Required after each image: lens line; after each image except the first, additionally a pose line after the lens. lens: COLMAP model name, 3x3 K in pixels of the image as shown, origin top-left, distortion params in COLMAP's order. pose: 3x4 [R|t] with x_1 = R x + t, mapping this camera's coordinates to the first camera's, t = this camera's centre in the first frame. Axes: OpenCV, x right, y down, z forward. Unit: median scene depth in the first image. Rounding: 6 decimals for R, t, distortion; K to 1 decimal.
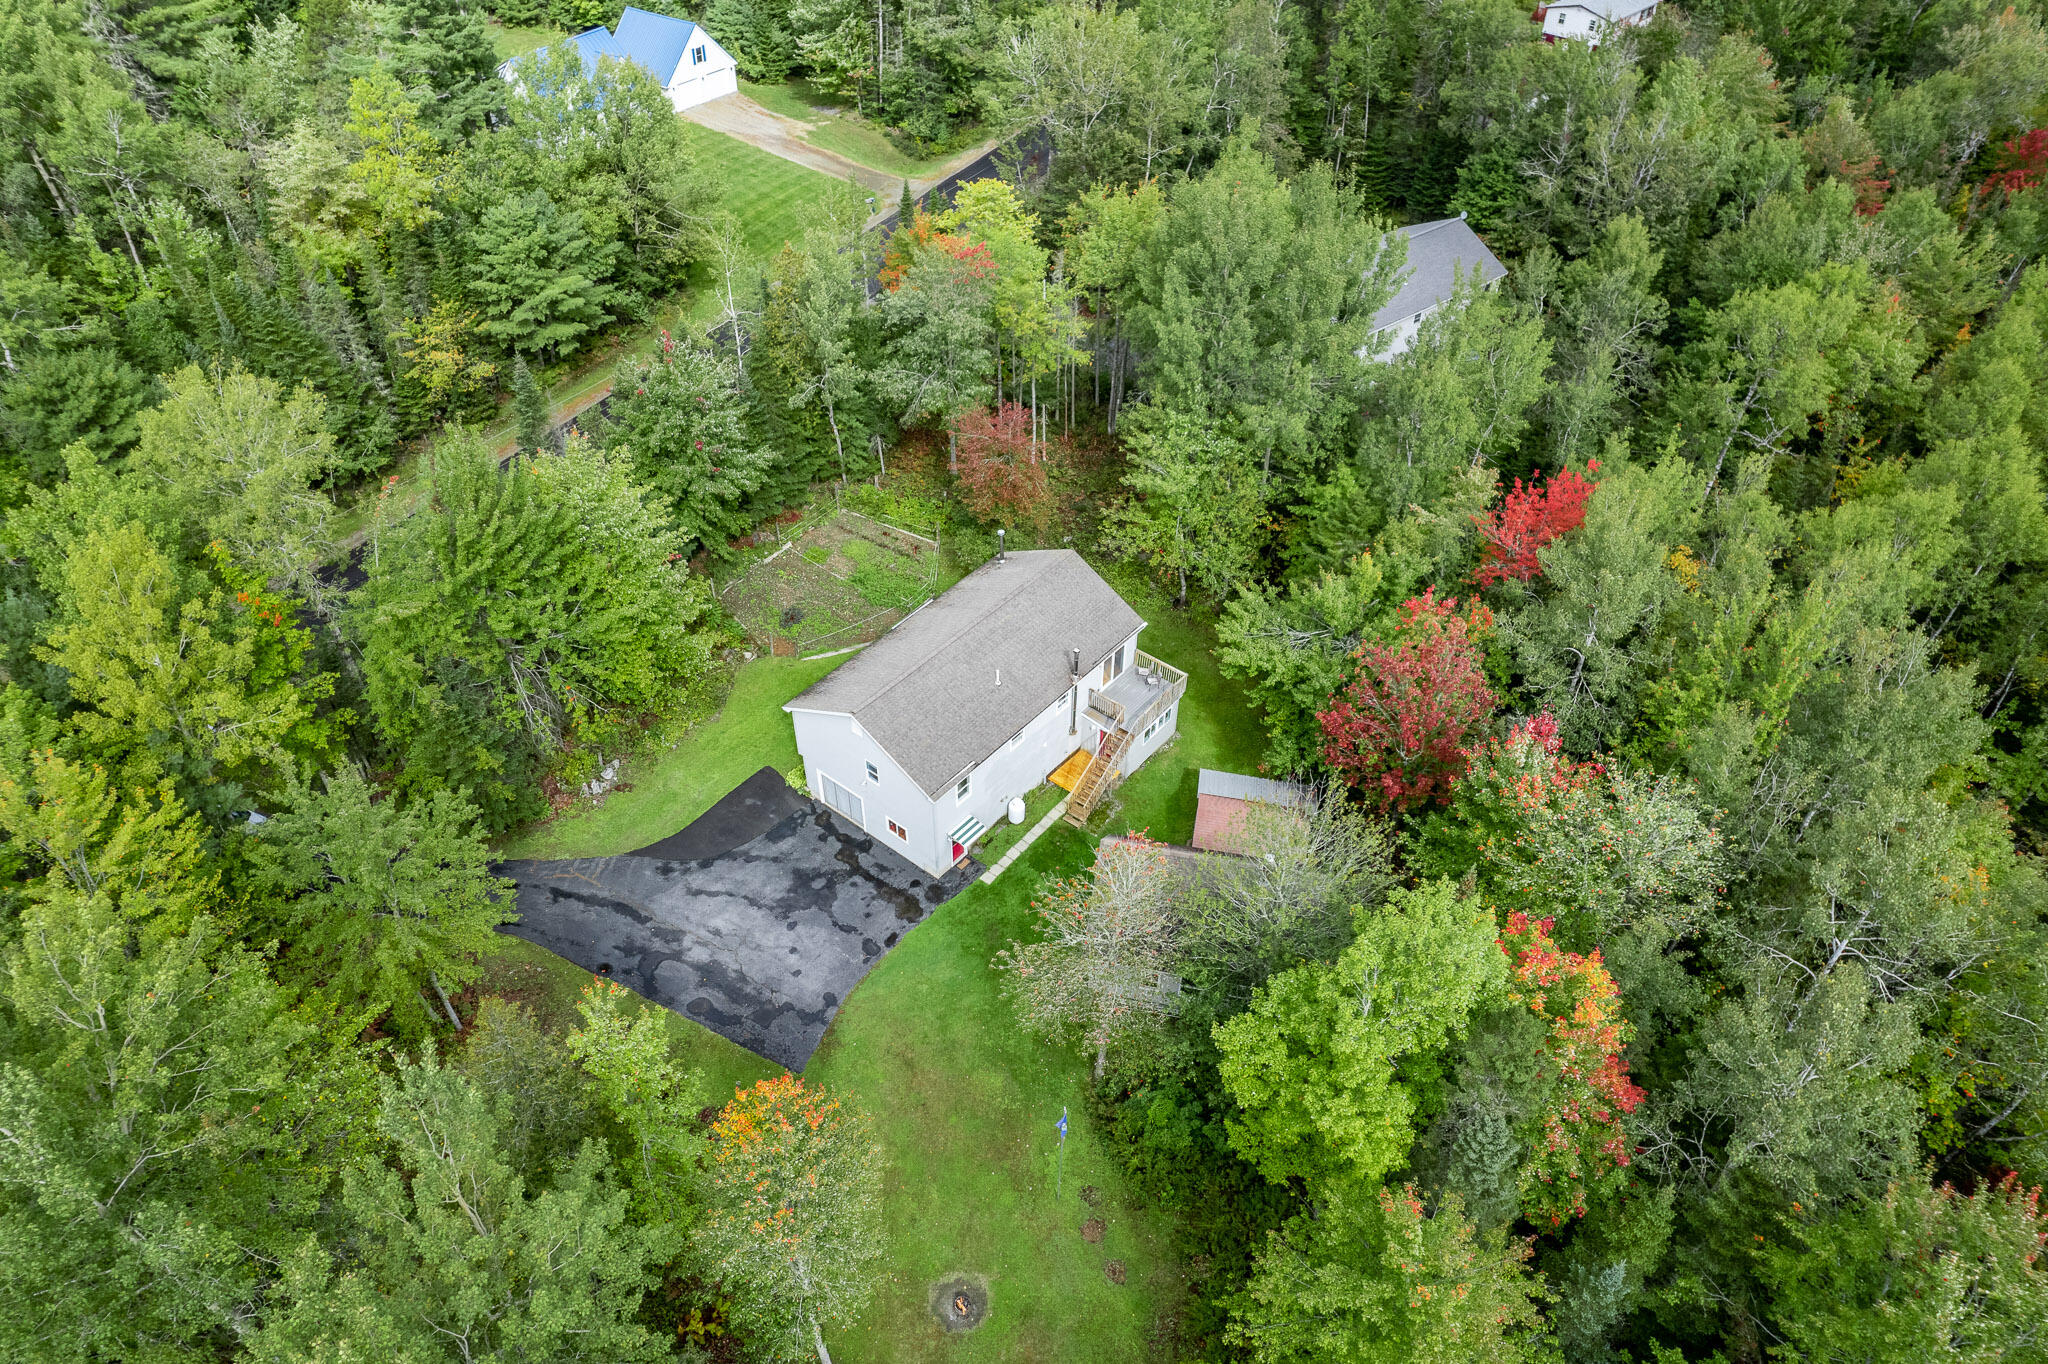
lens RADIAL K [[1634.8, 0, 1062.0], [0, 1634.8, 599.5], [0, 0, 1]] dist [0.072586, 0.000263]
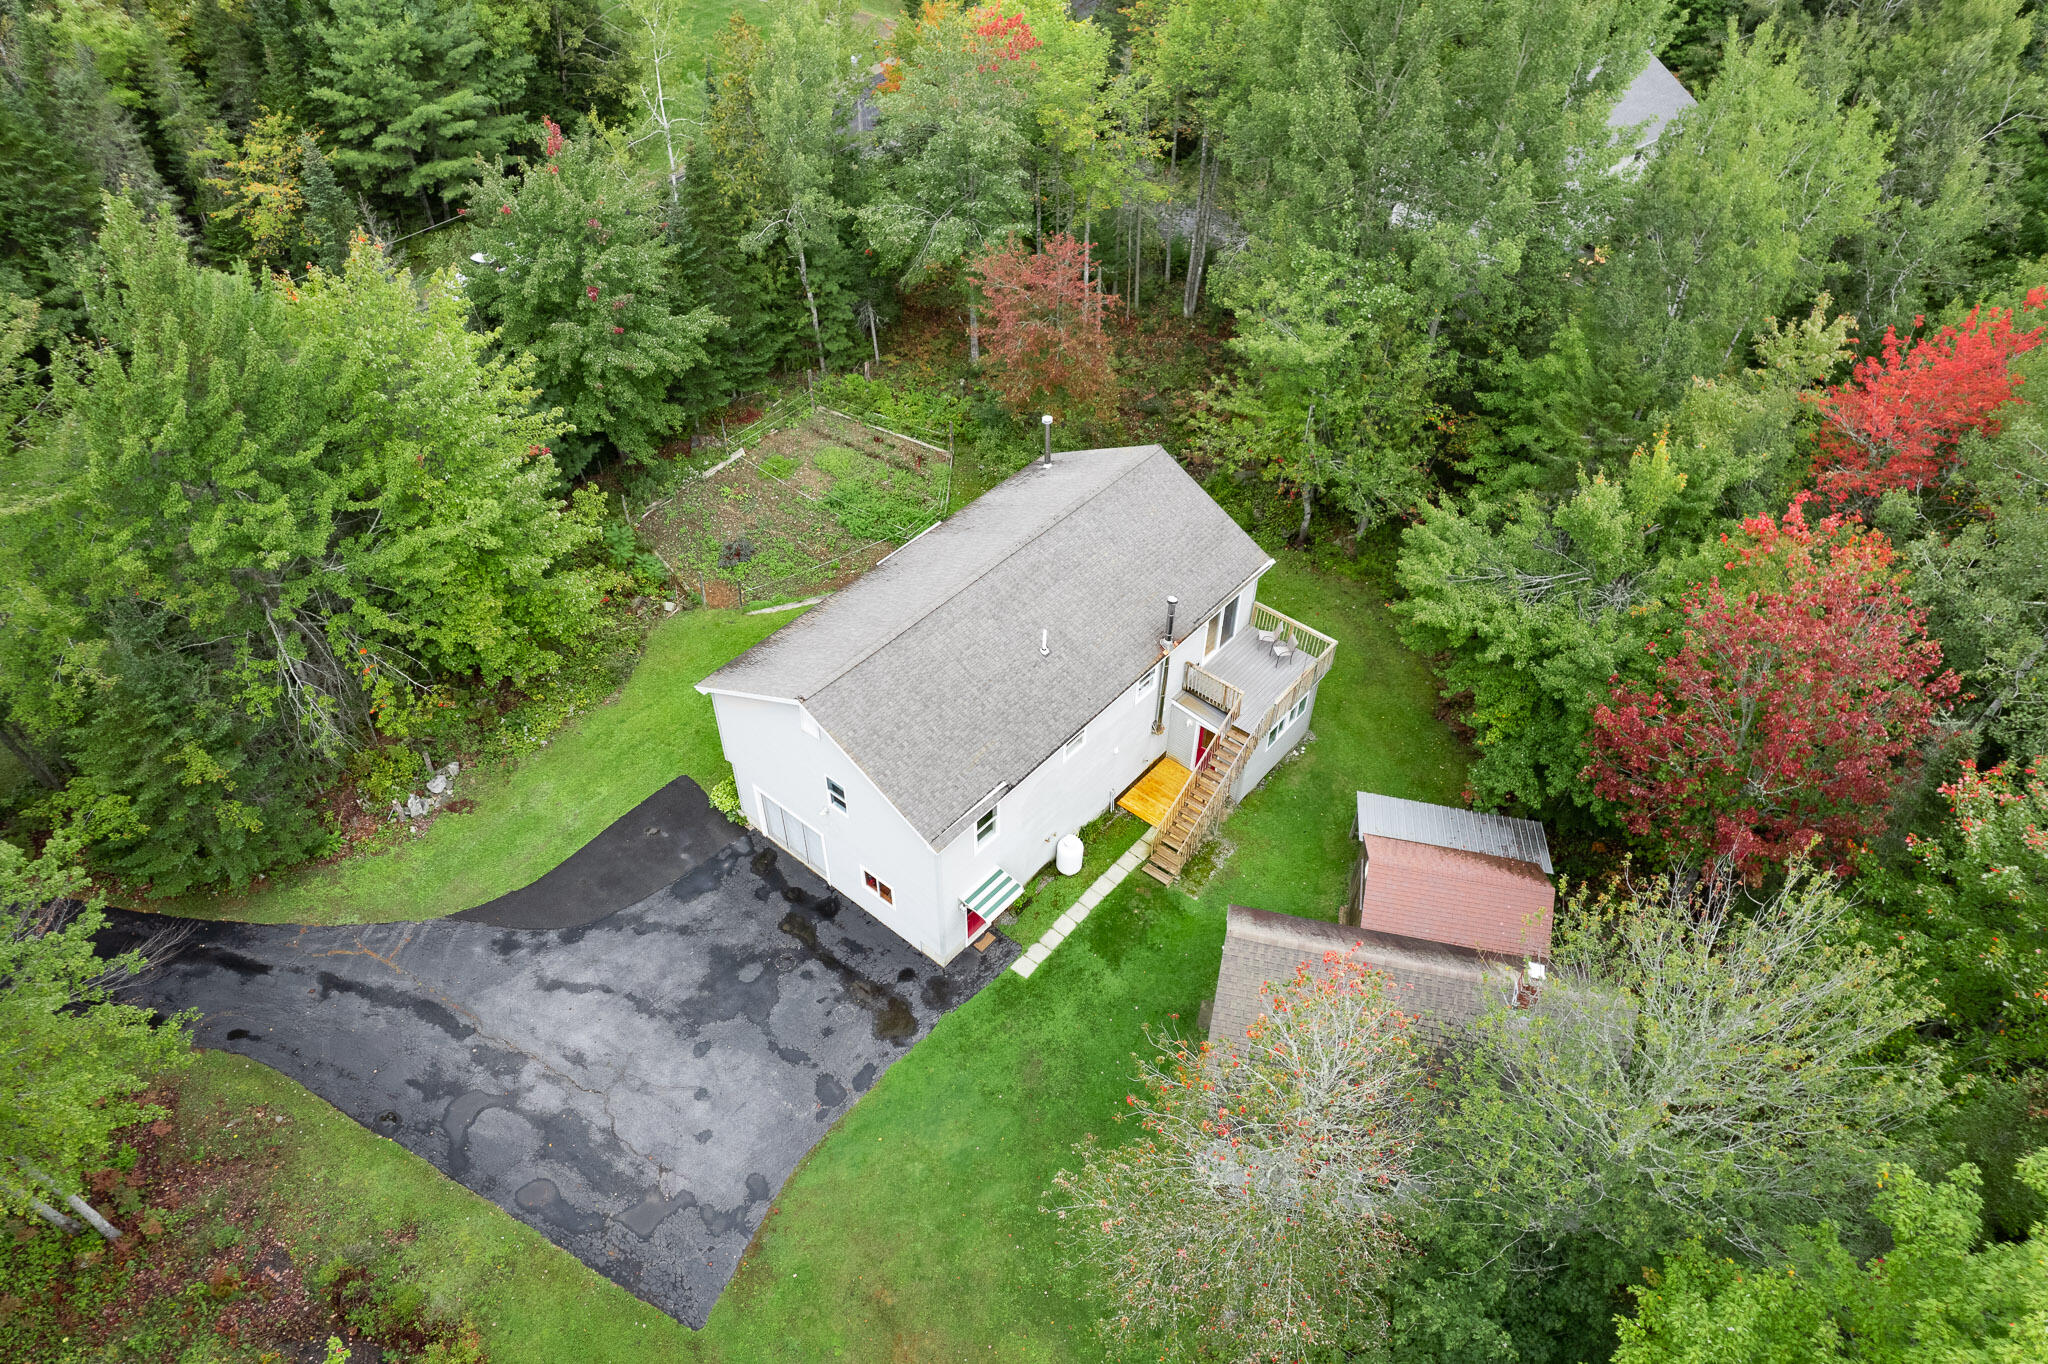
lens RADIAL K [[1551.6, 0, 1030.6], [0, 1551.6, 621.5], [0, 0, 1]] dist [-0.004286, -0.000920]
pose [[0.999546, 0.010545, -0.028230, -0.026625], [-0.009647, 0.999449, 0.031768, 0.020465], [0.028549, -0.031482, 0.999097, 0.405574]]
